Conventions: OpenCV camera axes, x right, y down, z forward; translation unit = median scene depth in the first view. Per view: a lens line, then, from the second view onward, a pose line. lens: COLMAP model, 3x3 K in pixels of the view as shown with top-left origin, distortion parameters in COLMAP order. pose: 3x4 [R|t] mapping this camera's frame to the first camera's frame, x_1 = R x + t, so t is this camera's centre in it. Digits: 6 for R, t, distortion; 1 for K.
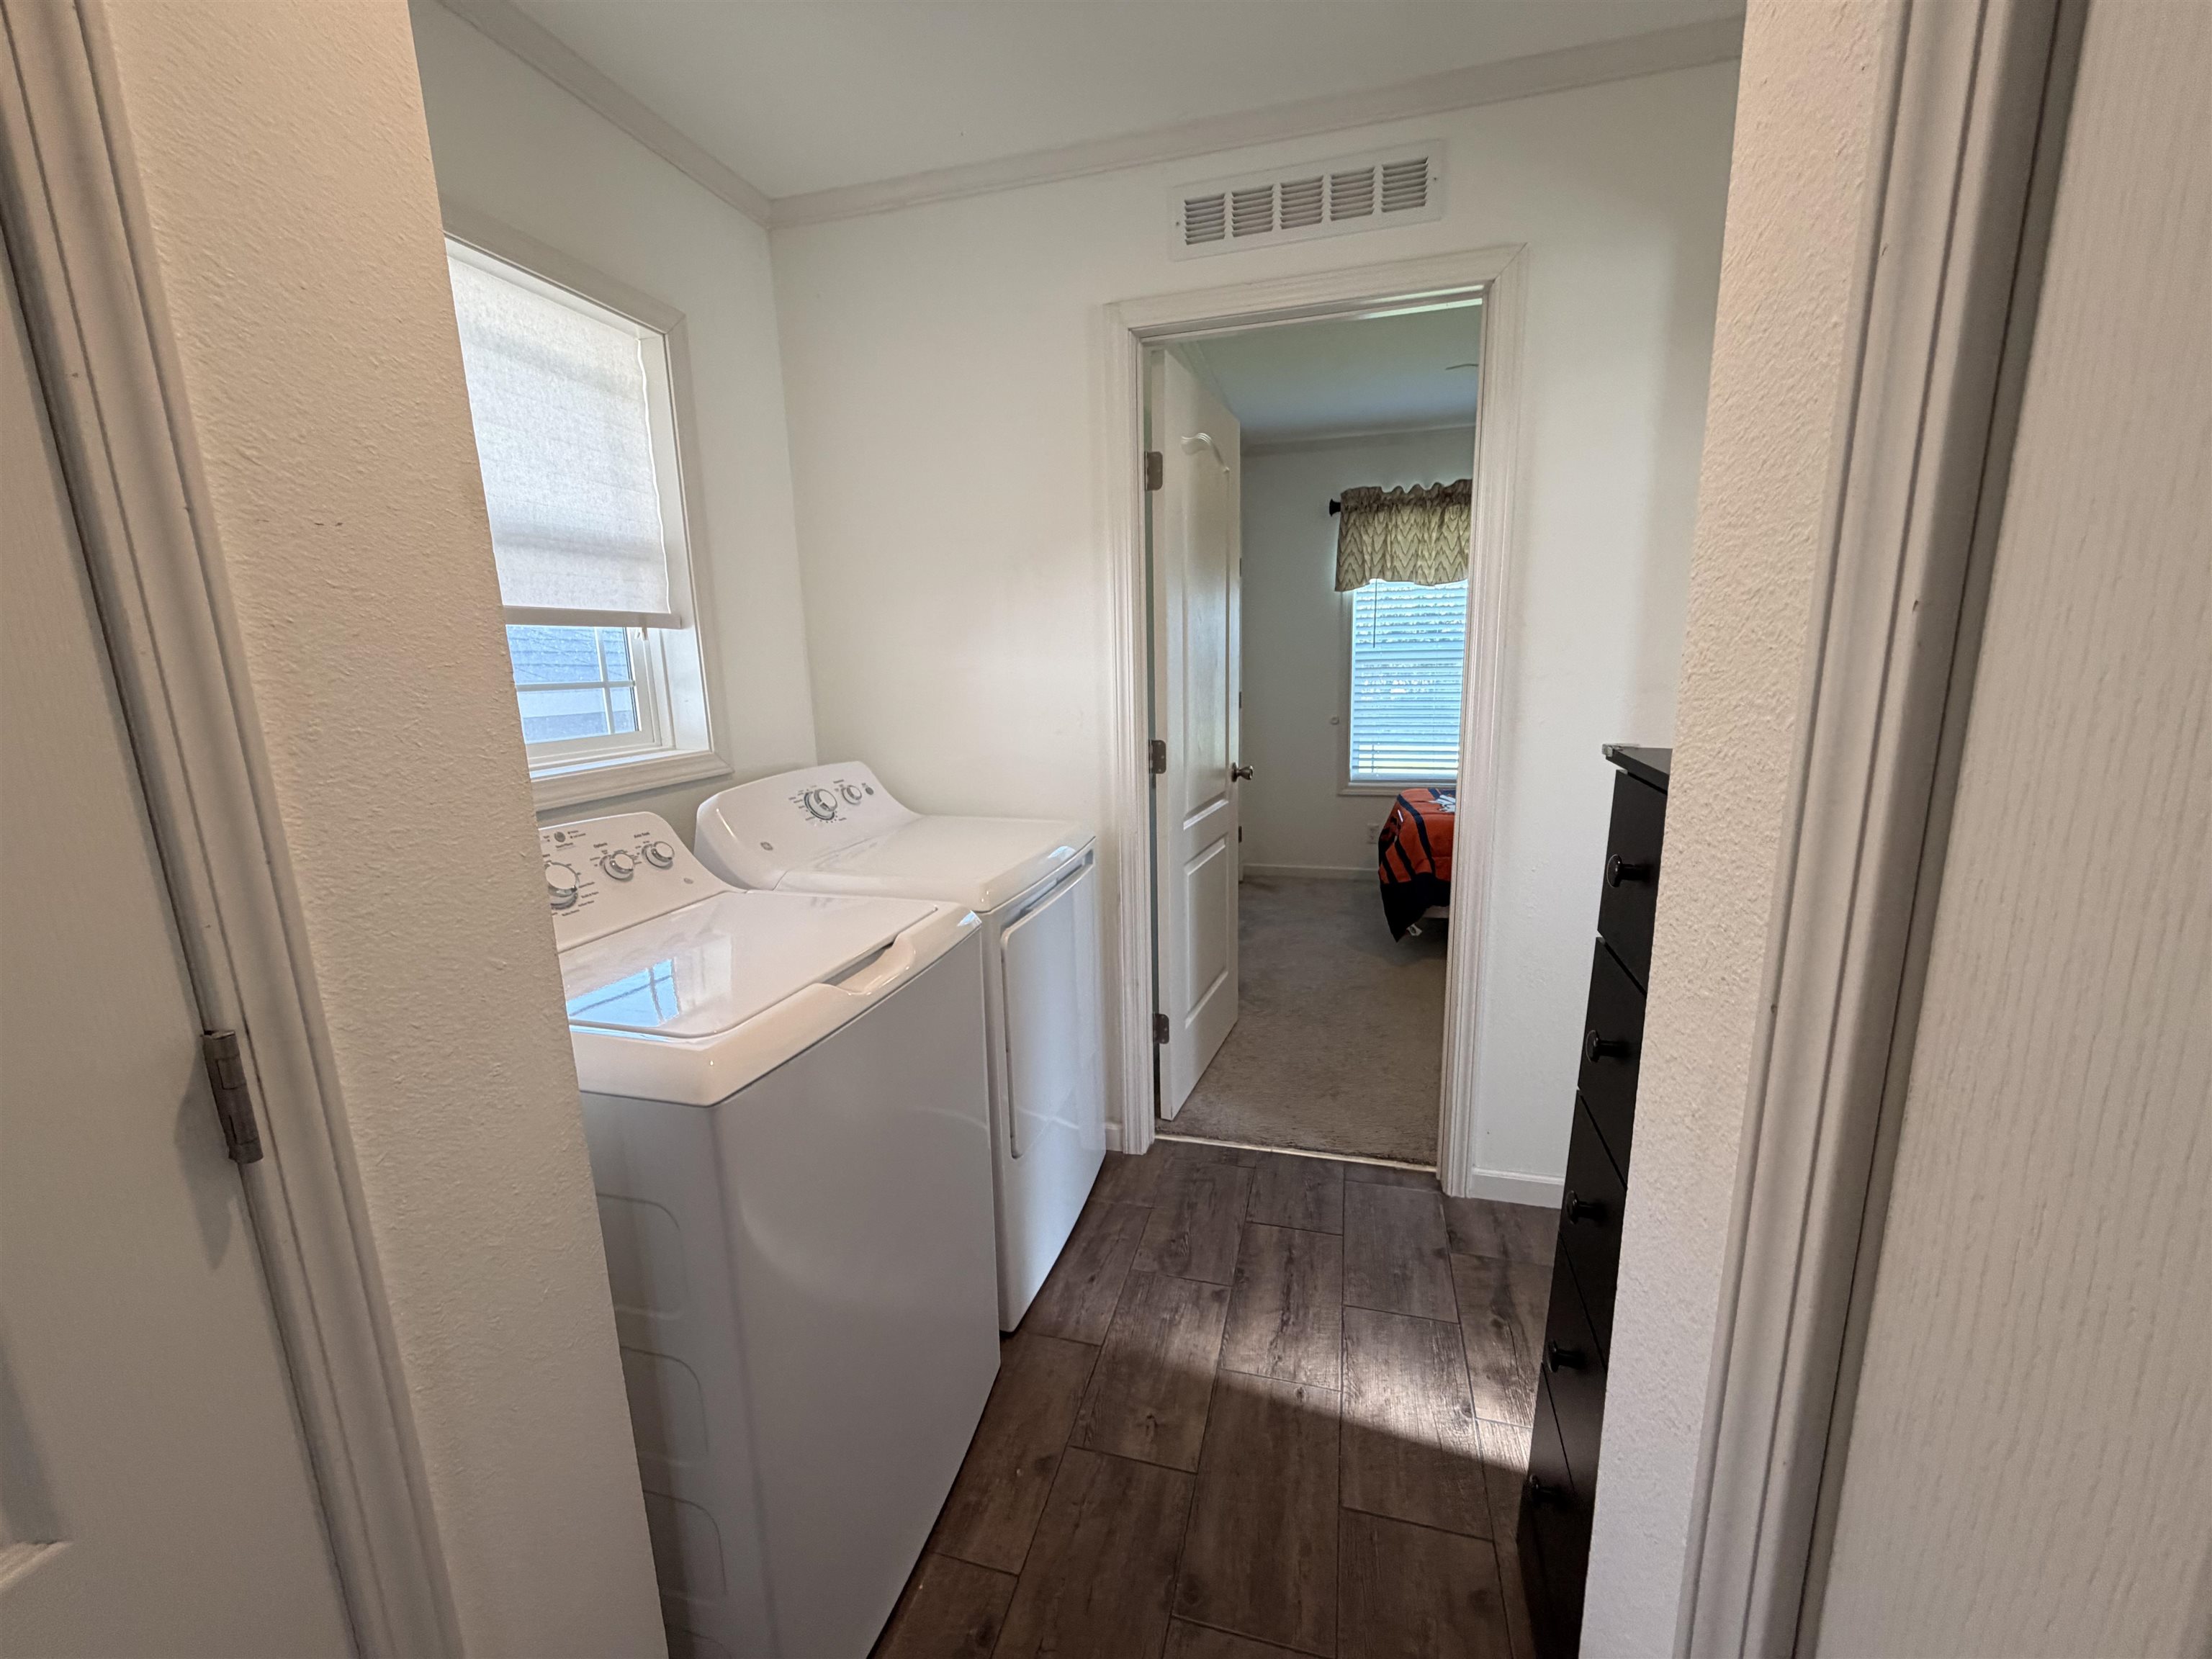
lens RADIAL K [[882.1, 0, 1101.5], [0, 882.1, 830.1], [0, 0, 1]] dist [-0.002190, 0.001125]
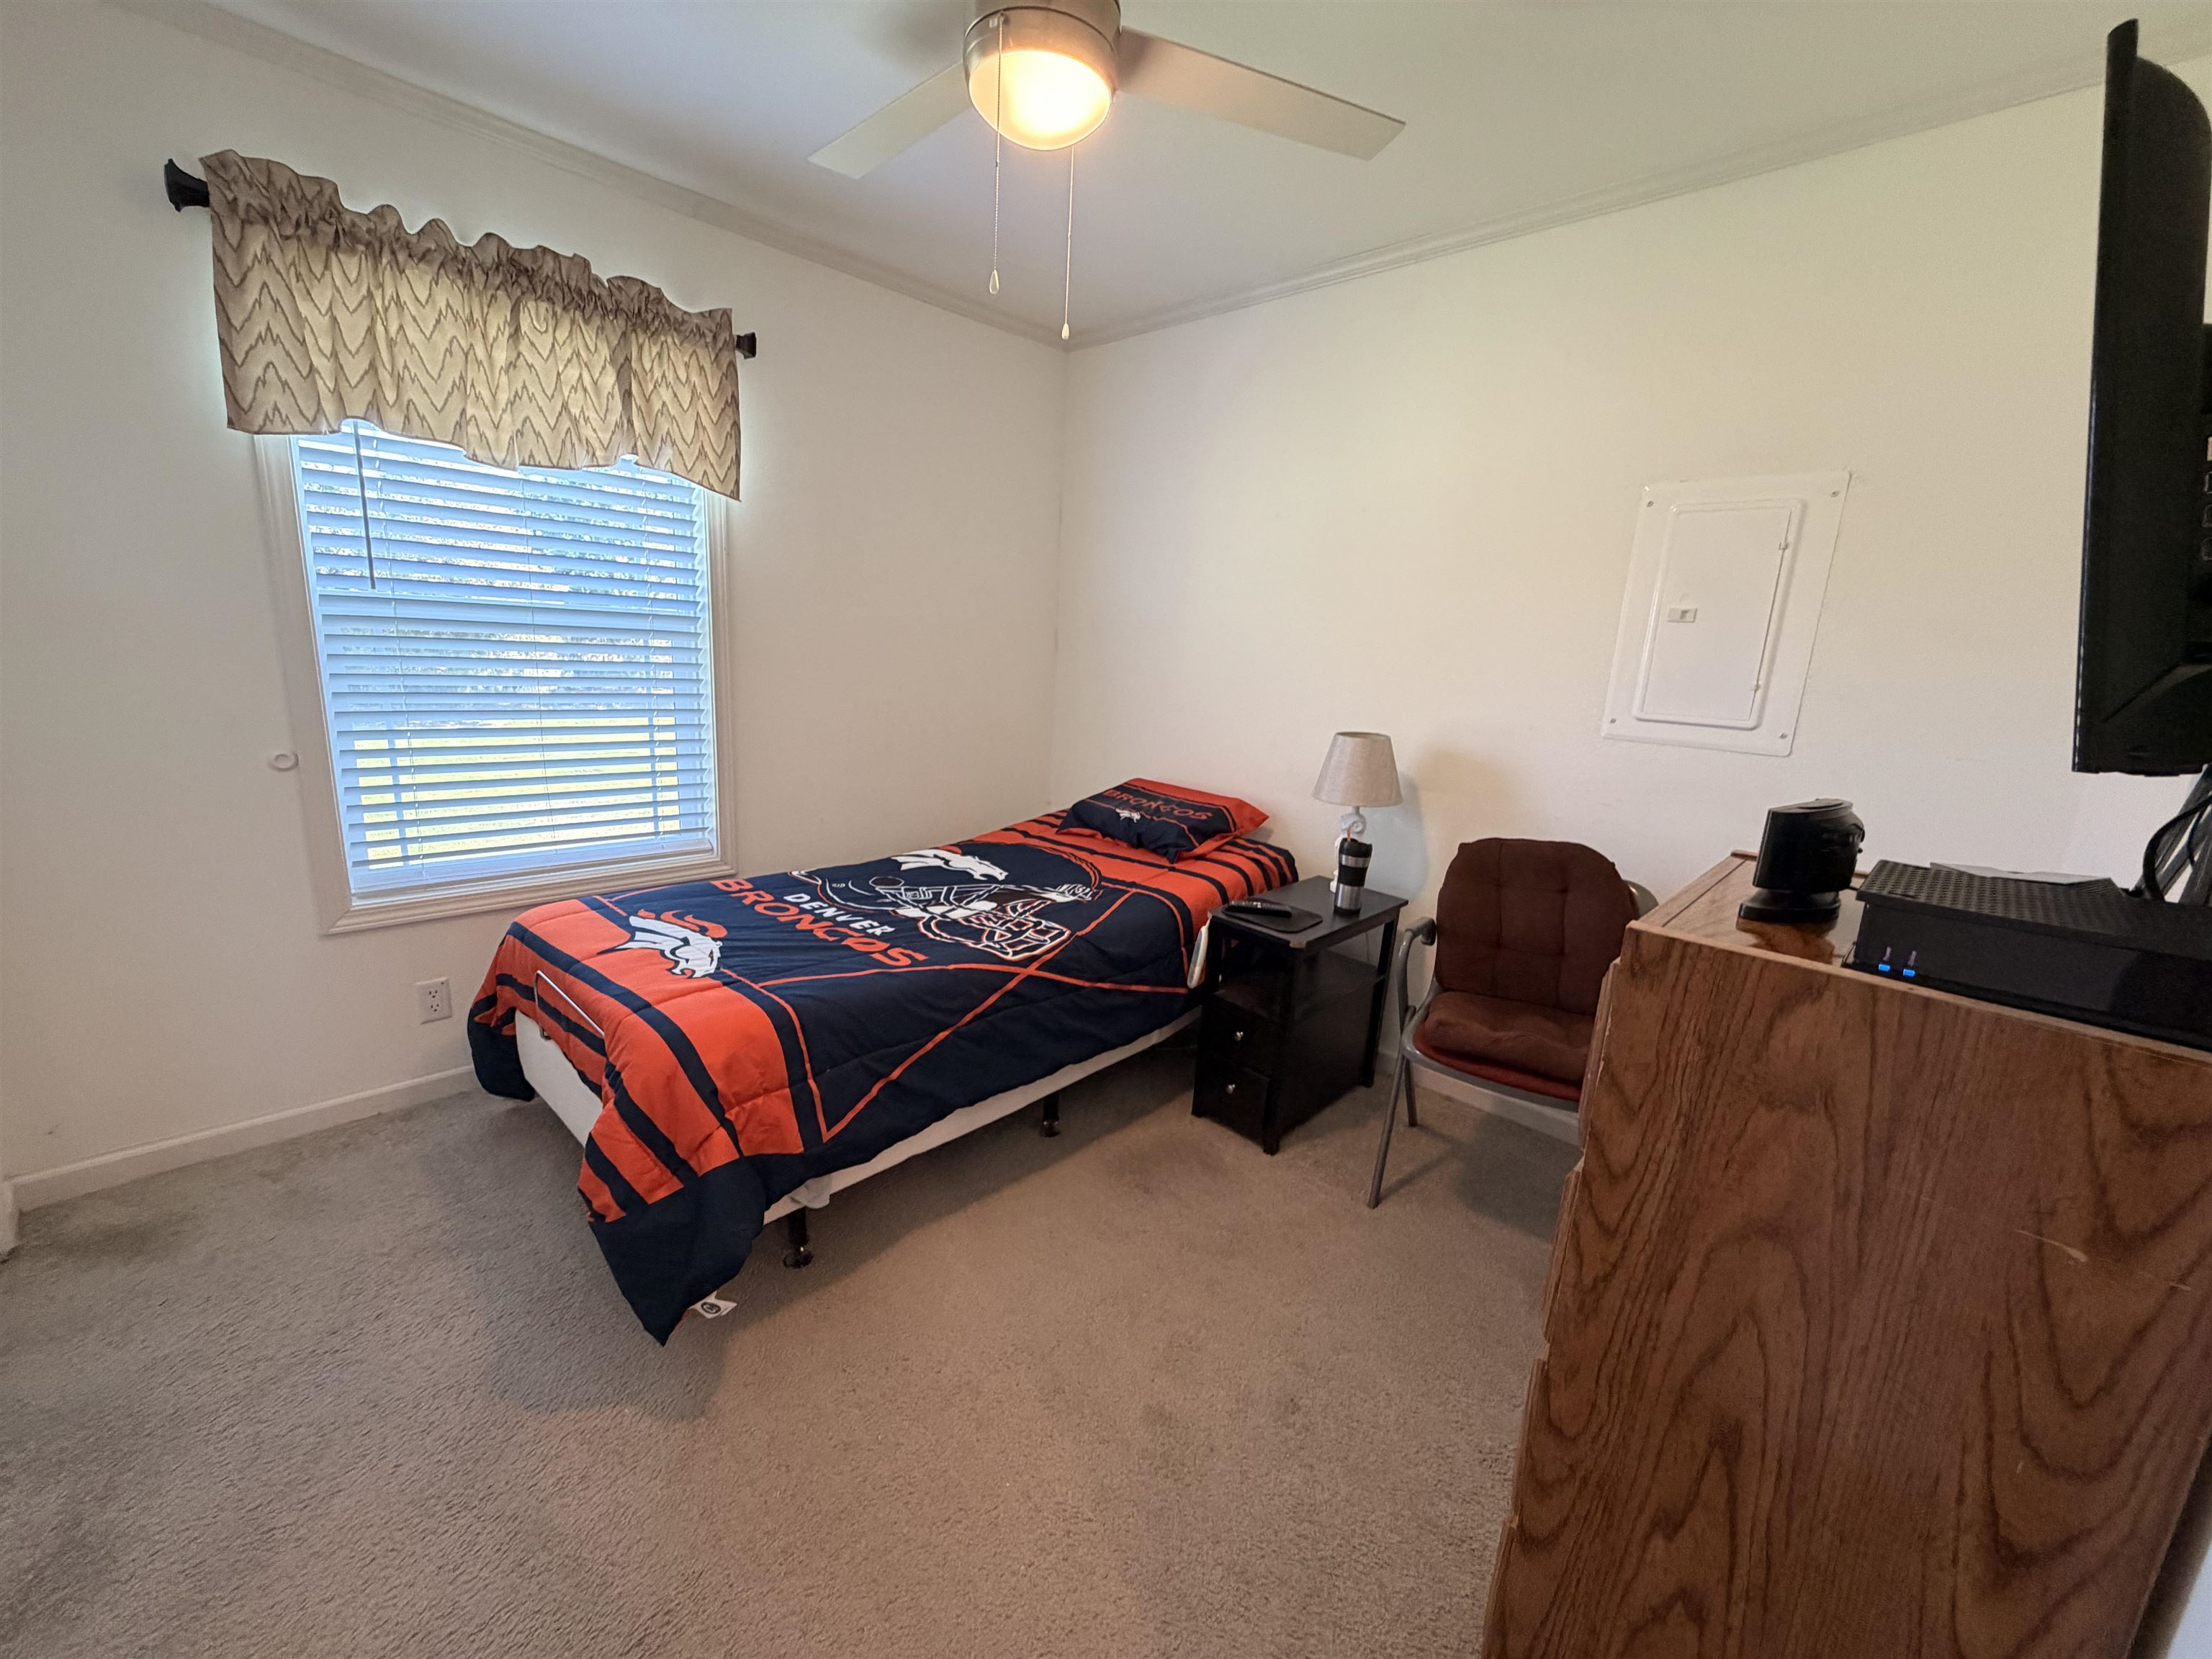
lens RADIAL K [[882.1, 0, 1097.9], [0, 882.1, 826.8], [0, 0, 1]] dist [-0.002190, 0.001125]
pose [[0.482993, -0.129480, 0.865998, 0.096873], [0.114407, 0.989860, 0.084192, -0.092303], [-0.868118, 0.058412, 0.492909, 0.509658]]
